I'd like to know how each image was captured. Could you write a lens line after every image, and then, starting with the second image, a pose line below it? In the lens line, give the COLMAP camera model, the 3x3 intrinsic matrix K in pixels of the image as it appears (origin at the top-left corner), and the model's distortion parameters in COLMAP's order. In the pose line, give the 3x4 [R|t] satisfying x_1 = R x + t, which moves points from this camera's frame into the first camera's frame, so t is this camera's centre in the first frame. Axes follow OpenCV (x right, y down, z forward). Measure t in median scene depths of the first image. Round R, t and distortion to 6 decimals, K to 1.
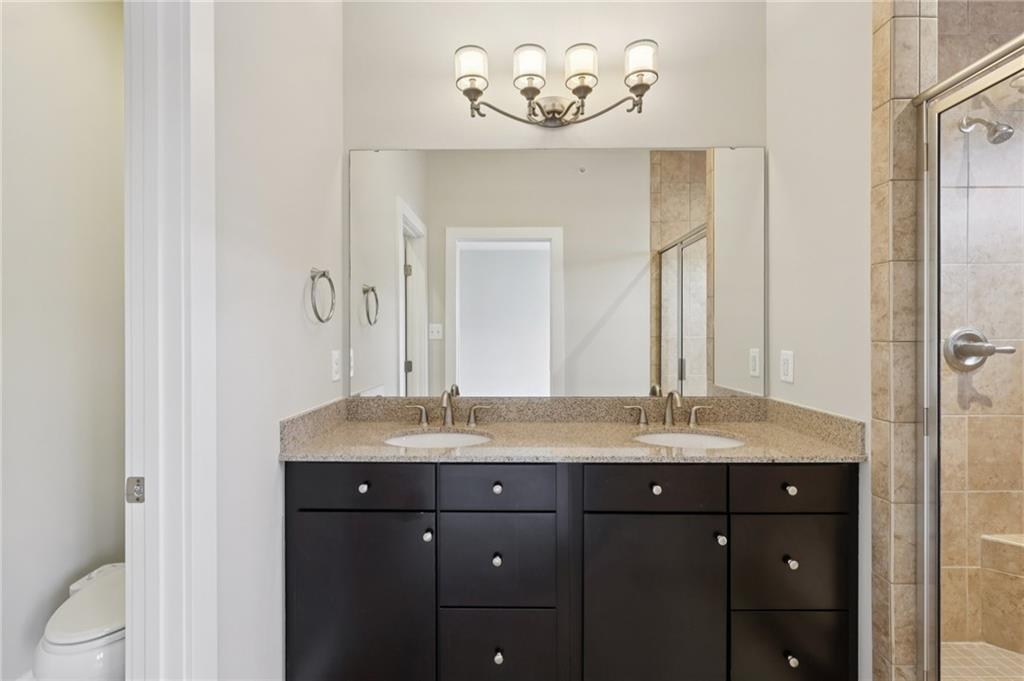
lens RADIAL K [[474.6, 0, 512.0], [0, 474.6, 340.5], [0, 0, 1]] dist [0.001297, 0.000426]
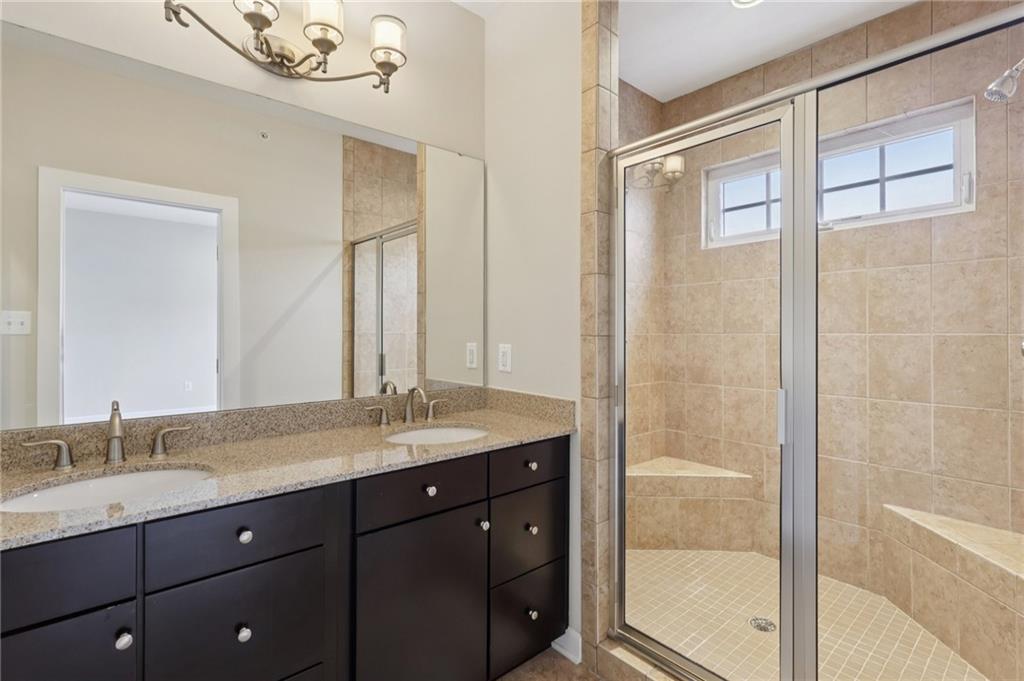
lens RADIAL K [[477.9, 0, 511.7], [0, 477.9, 333.5], [0, 0, 1]] dist [-0.001916, -0.000387]
pose [[0.751995, -0.000142, 0.659168, -0.174867], [0.002643, 0.999993, -0.002799, -0.001181], [-0.659163, 0.003847, 0.751990, 0.136765]]
